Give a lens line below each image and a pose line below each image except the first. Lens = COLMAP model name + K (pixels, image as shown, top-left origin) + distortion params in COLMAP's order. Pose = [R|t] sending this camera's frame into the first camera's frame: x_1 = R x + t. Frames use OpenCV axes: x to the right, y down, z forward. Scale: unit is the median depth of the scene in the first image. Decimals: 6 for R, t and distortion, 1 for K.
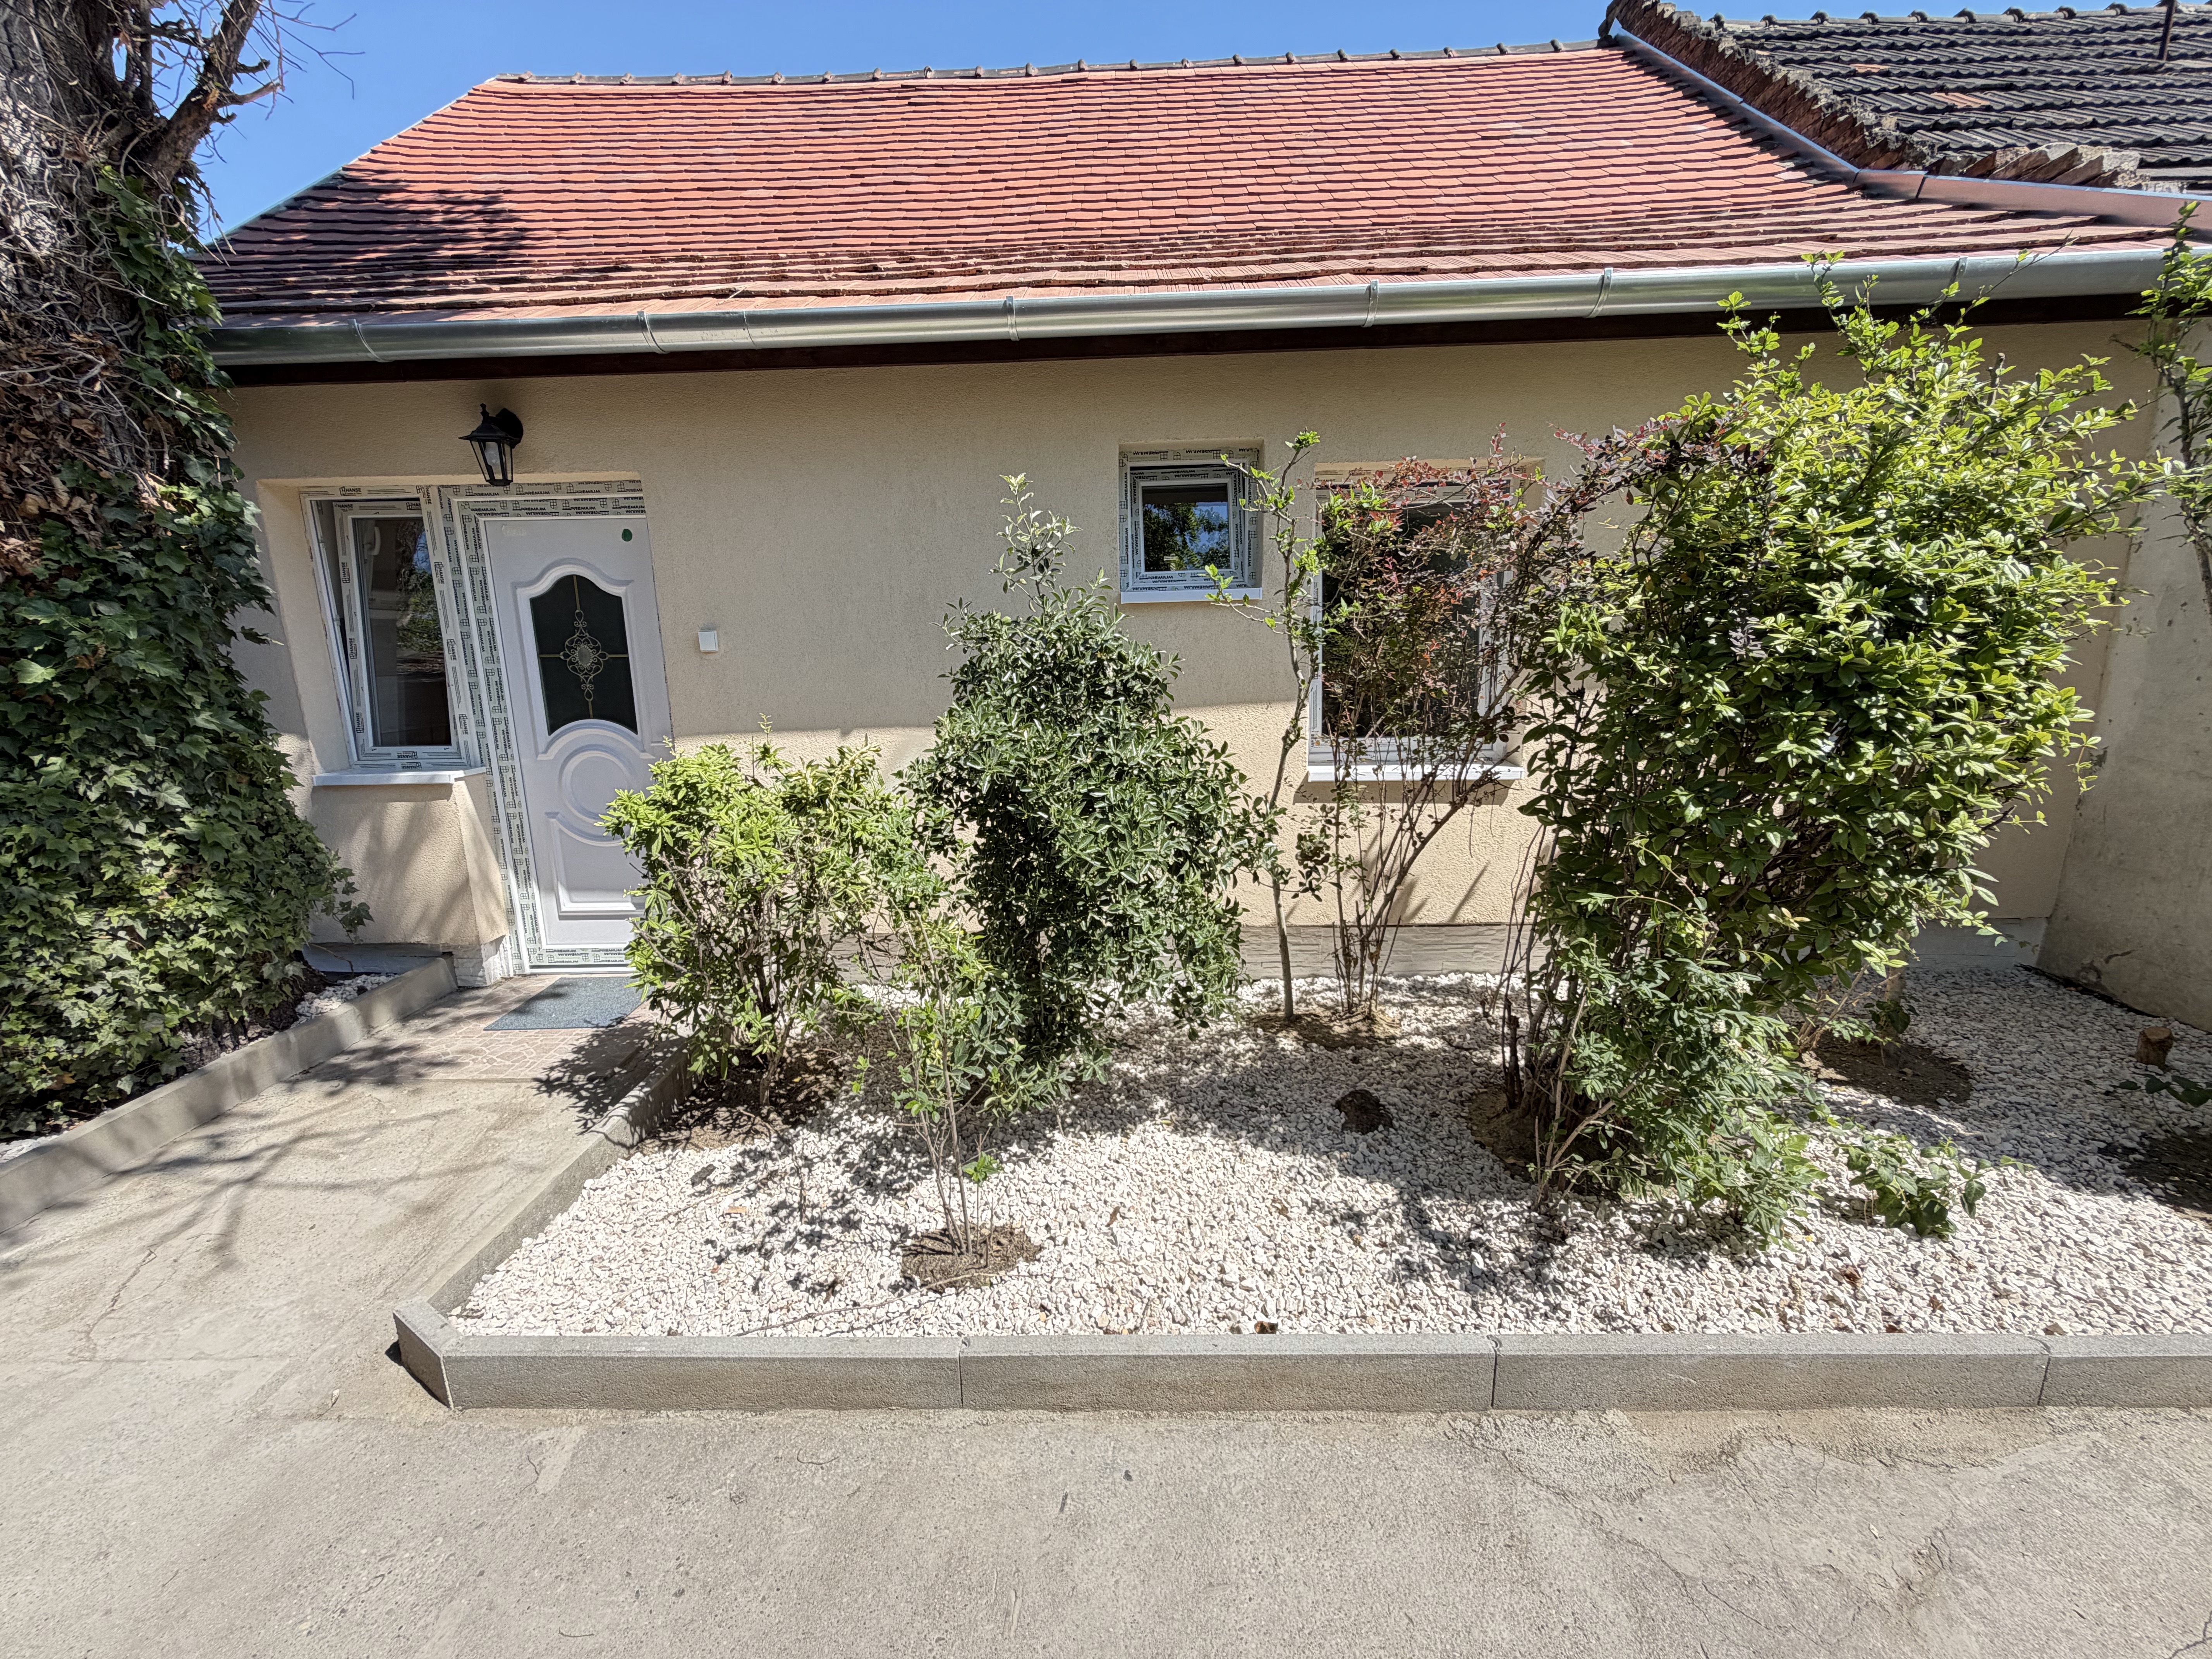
lens RADIAL K [[884.0, 0, 1108.0], [0, 884.0, 829.7], [0, 0, 1]] dist [-0.002047, 0.000192]
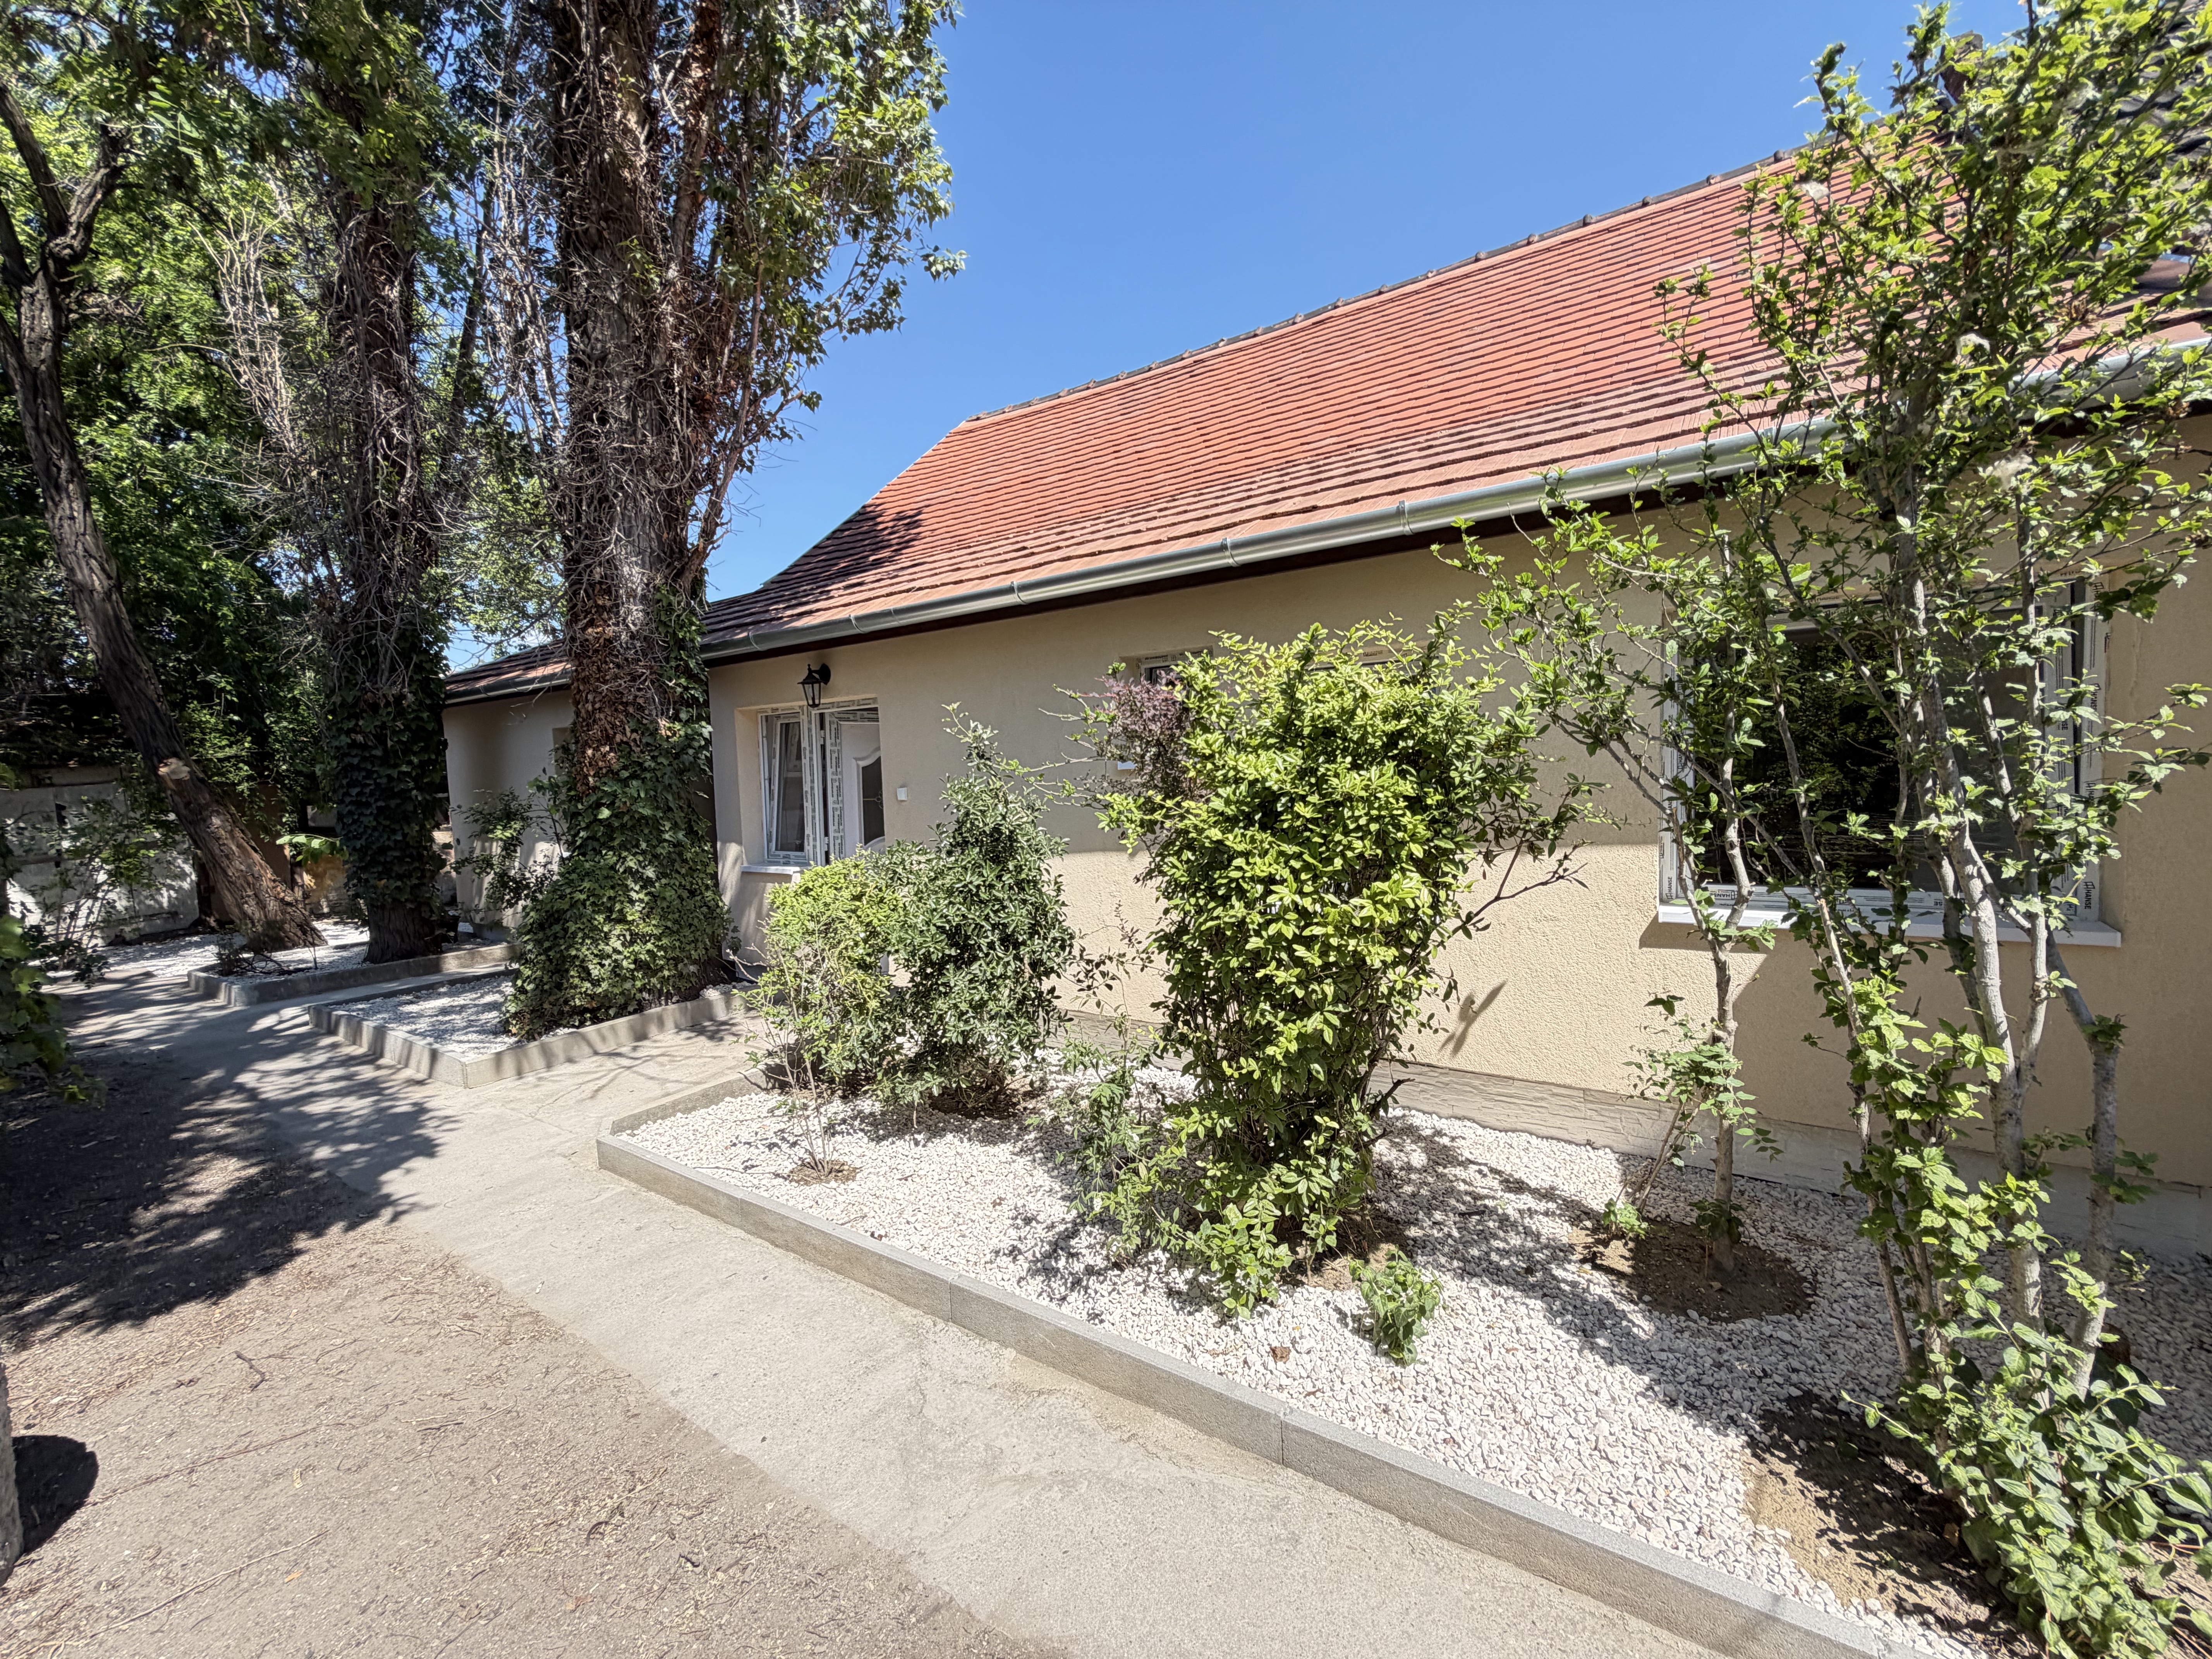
lens RADIAL K [[884.0, 0, 1093.7], [0, 884.0, 829.7], [0, 0, 1]] dist [-0.002047, 0.000192]
pose [[0.837112, 0.028457, -0.546292, 0.916382], [-0.100570, 0.989630, -0.102559, -0.030083], [0.537708, 0.140794, 0.831293, -0.156941]]
